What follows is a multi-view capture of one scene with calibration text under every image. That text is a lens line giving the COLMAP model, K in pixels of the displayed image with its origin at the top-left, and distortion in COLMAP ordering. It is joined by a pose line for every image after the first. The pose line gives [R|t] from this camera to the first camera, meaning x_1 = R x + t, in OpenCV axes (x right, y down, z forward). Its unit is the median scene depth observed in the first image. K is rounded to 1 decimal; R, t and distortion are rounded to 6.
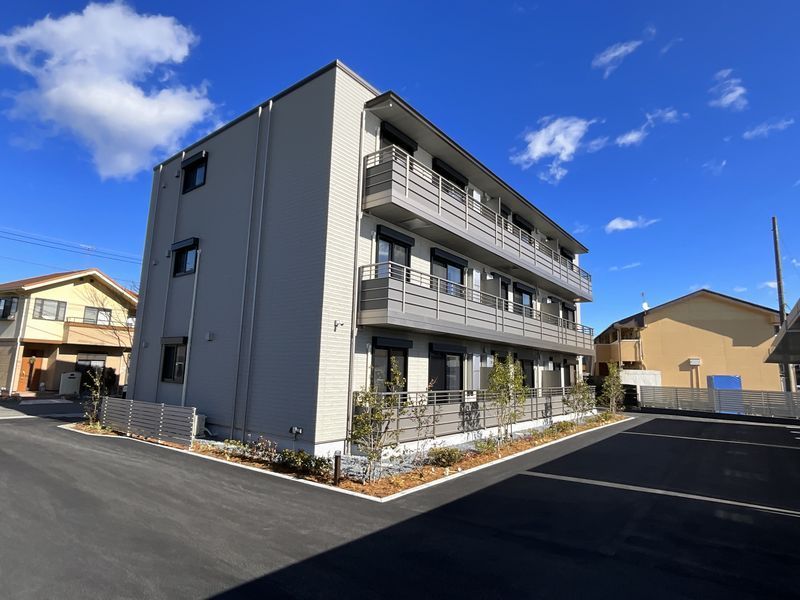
lens RADIAL K [[443.9, 0, 400.3], [0, 443.9, 298.2], [0, 0, 1]] dist [-0.004397, -0.000127]
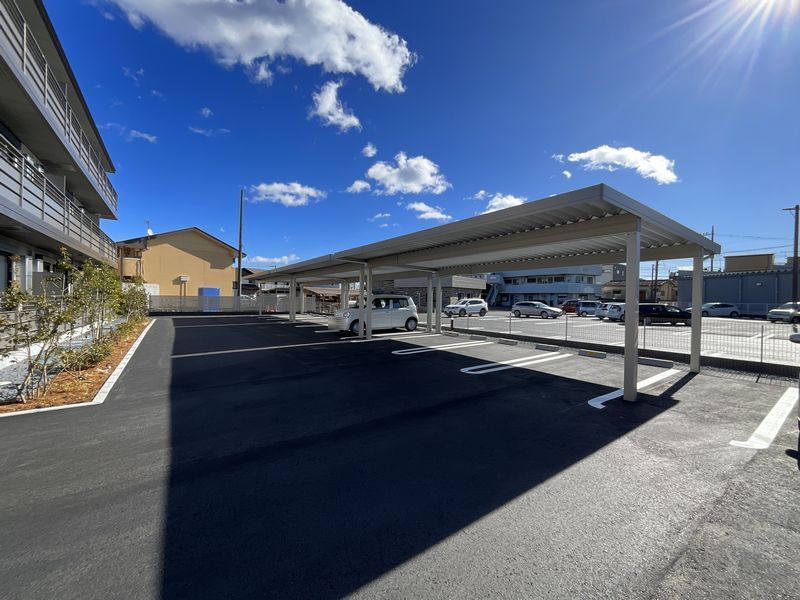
lens RADIAL K [[322.5, 0, 401.0], [0, 322.5, 301.8], [0, 0, 1]] dist [0.000882, 0.000006]
pose [[0.277419, -0.031327, 0.960238, -0.136867], [-0.163801, 0.983293, 0.079402, 0.025598], [-0.946683, -0.179315, 0.267652, 0.070716]]
